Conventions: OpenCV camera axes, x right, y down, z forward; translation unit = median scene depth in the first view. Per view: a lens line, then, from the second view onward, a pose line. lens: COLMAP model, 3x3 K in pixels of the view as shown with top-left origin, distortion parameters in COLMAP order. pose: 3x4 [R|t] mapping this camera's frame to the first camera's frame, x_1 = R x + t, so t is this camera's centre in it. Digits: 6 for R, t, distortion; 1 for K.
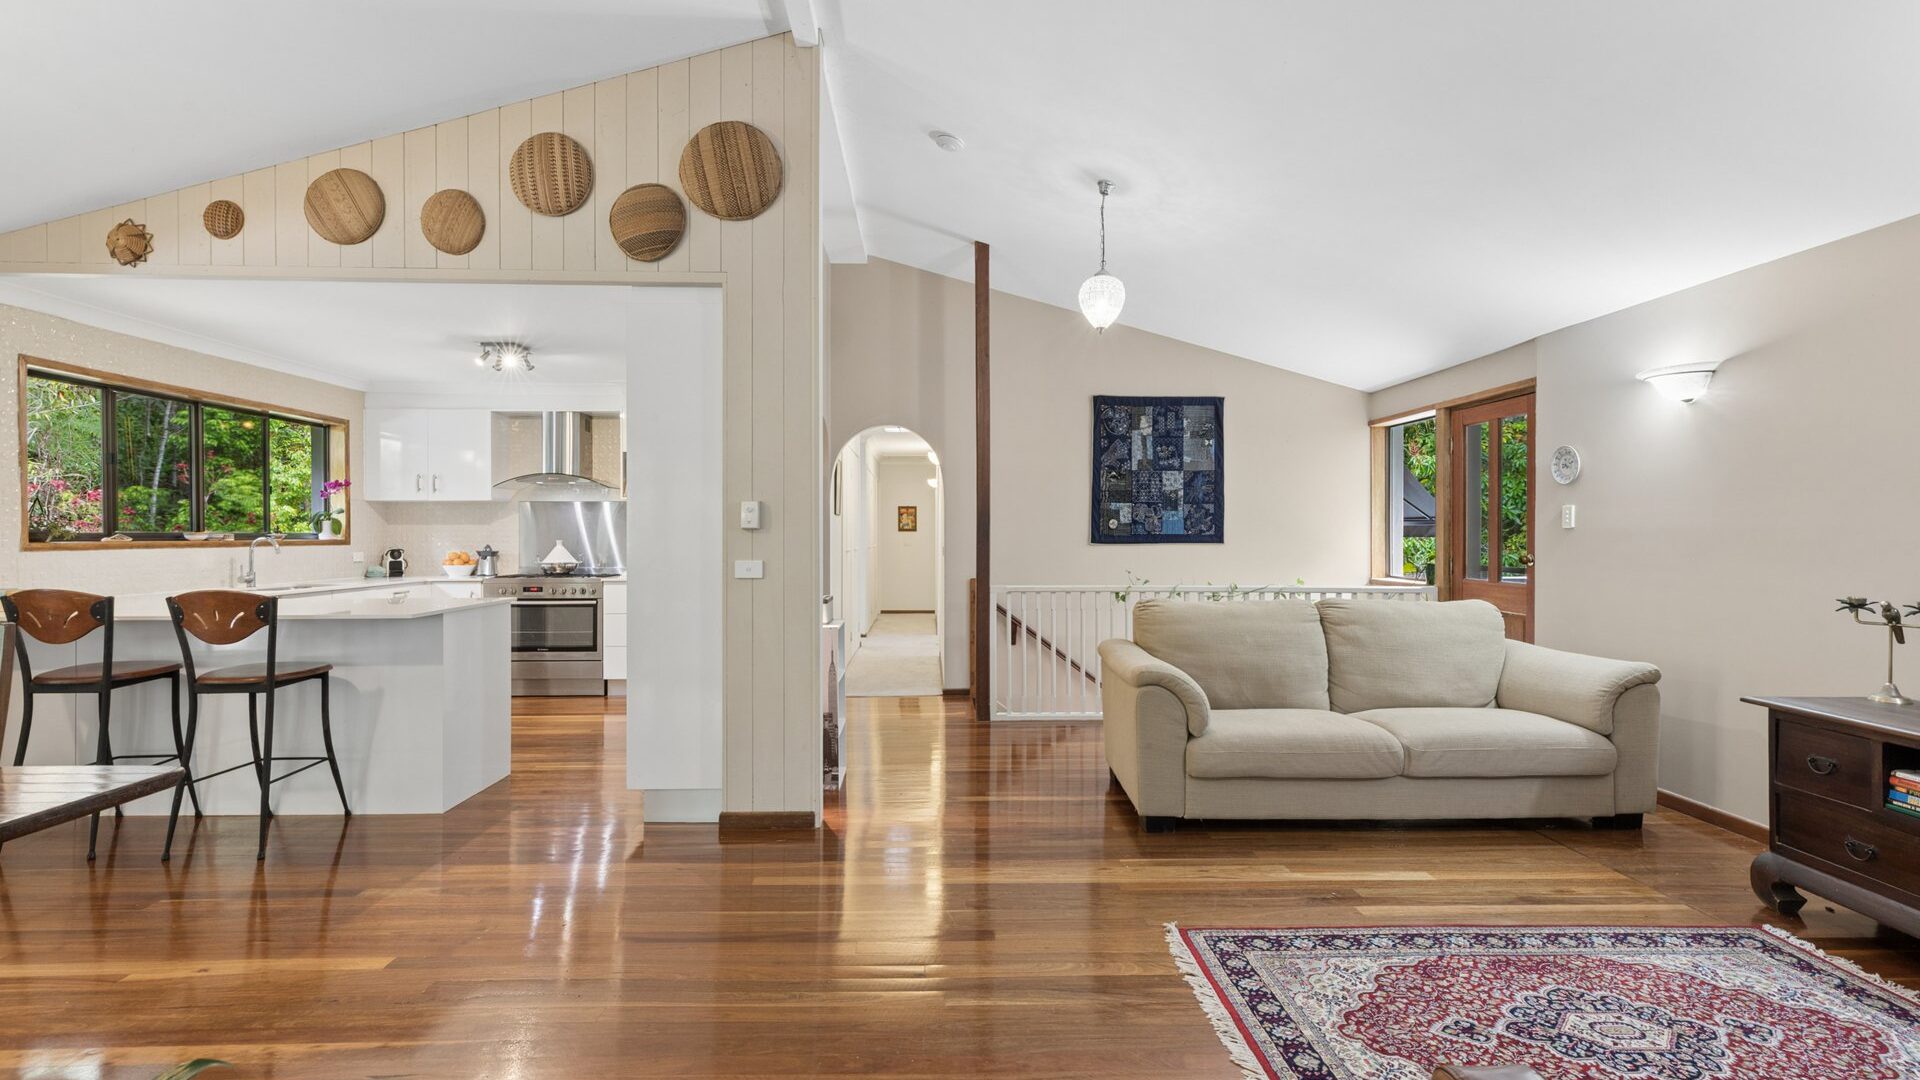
lens RADIAL K [[884.2, 0, 957.0], [0, 884.2, 537.5], [0, 0, 1]] dist [0.000564, -0.000074]
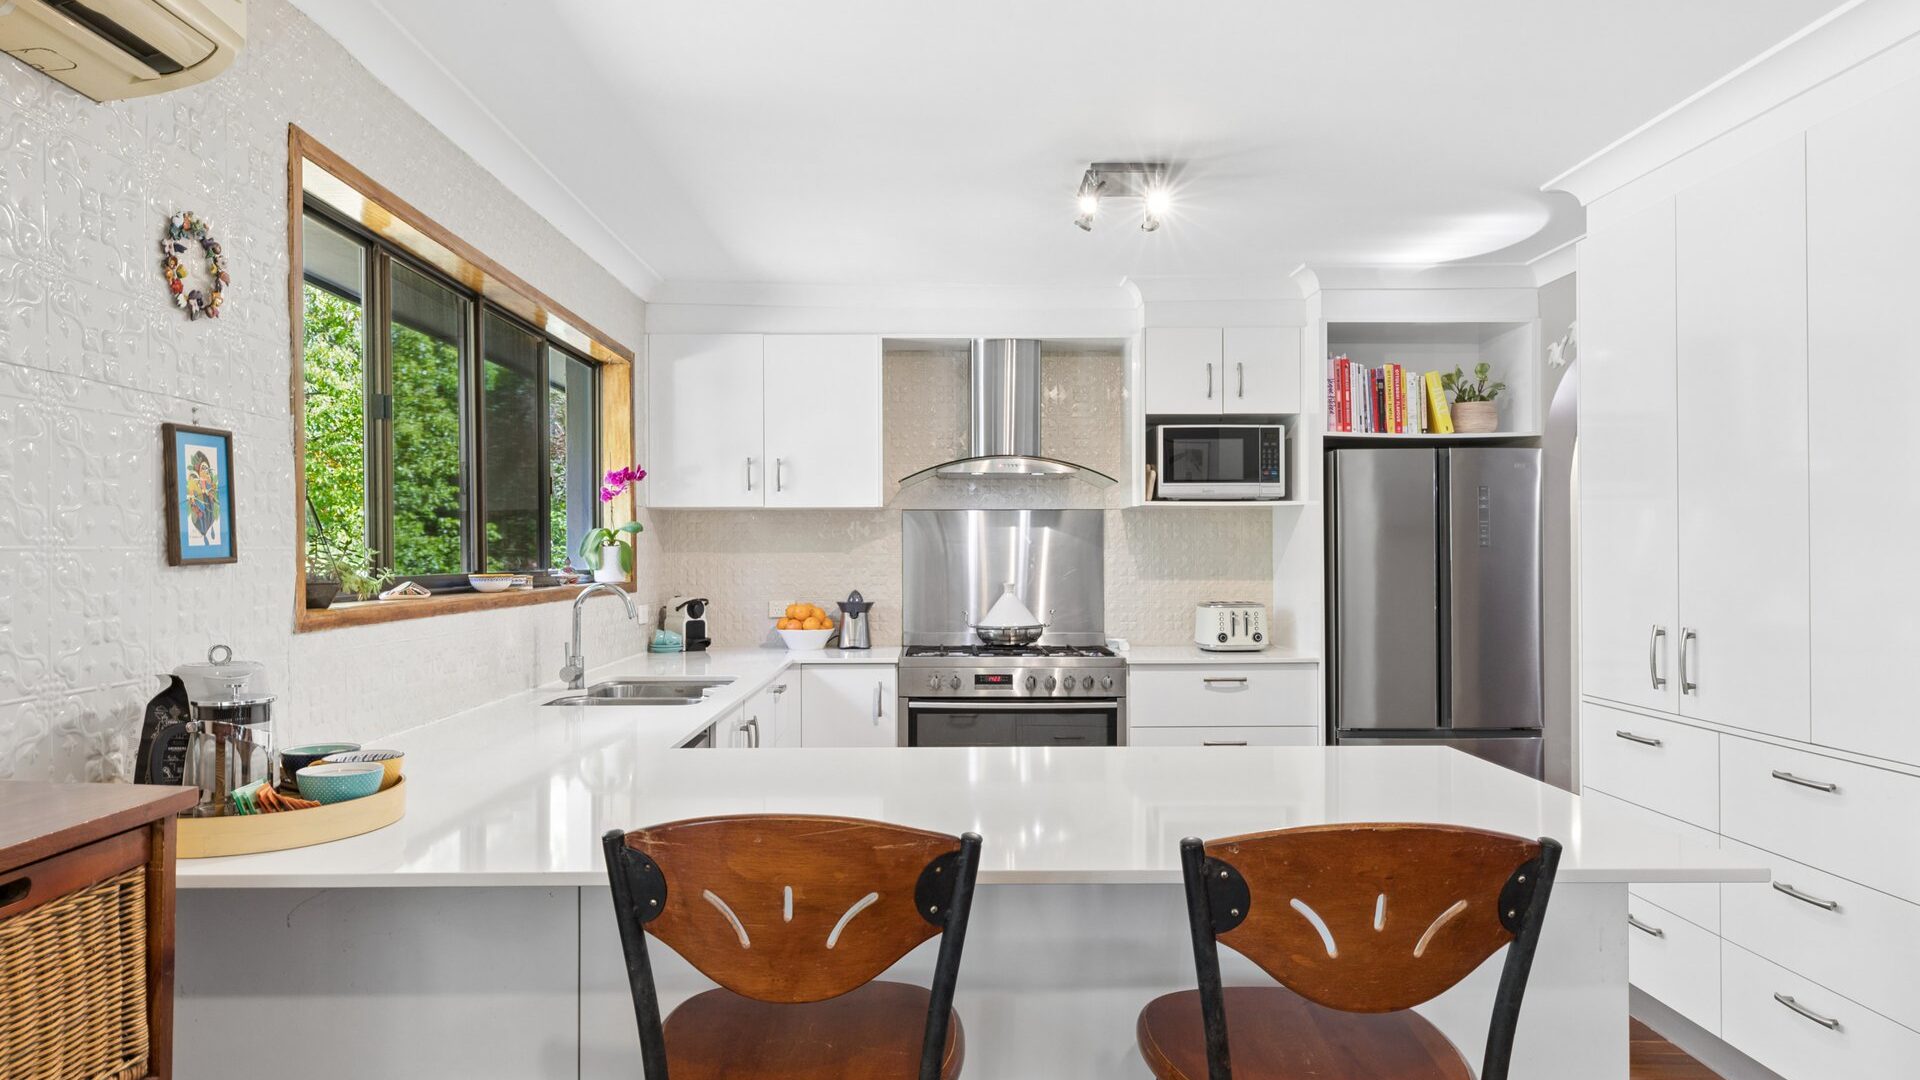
lens RADIAL K [[1171.9, 0, 958.4], [0, 1171.9, 549.3], [0, 0, 1]] dist [-0.000510, -0.000225]
pose [[0.999617, 0.000797, -0.027670, -0.602228], [-0.001037, 0.999962, -0.008652, -0.014040], [0.027663, 0.008678, 0.999580, 0.394255]]
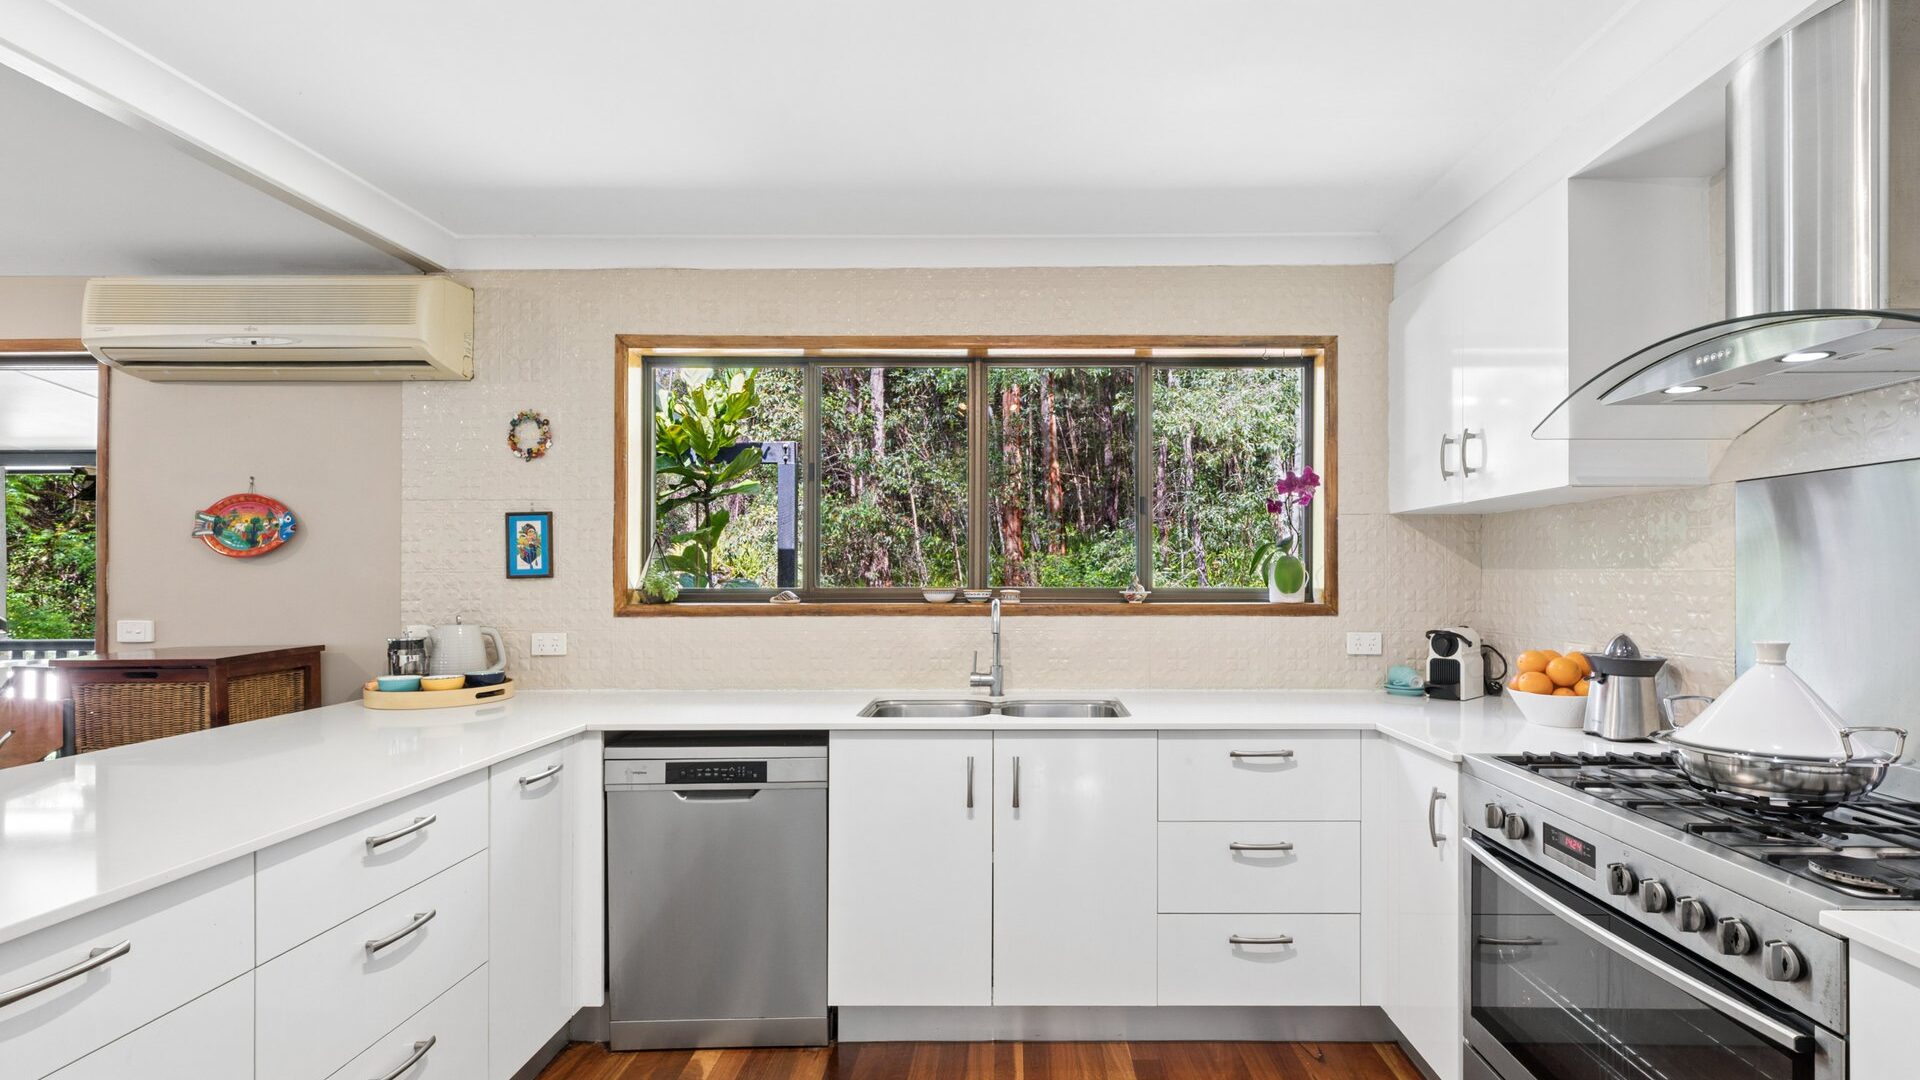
lens RADIAL K [[884.2, 0, 963.7], [0, 884.2, 568.9], [0, 0, 1]] dist [0.000564, -0.000074]
pose [[-0.051633, -0.001580, -0.998665, -0.293929], [-0.002056, 0.999997, -0.001476, -0.017960], [0.998664, 0.001977, -0.051636, 1.057557]]
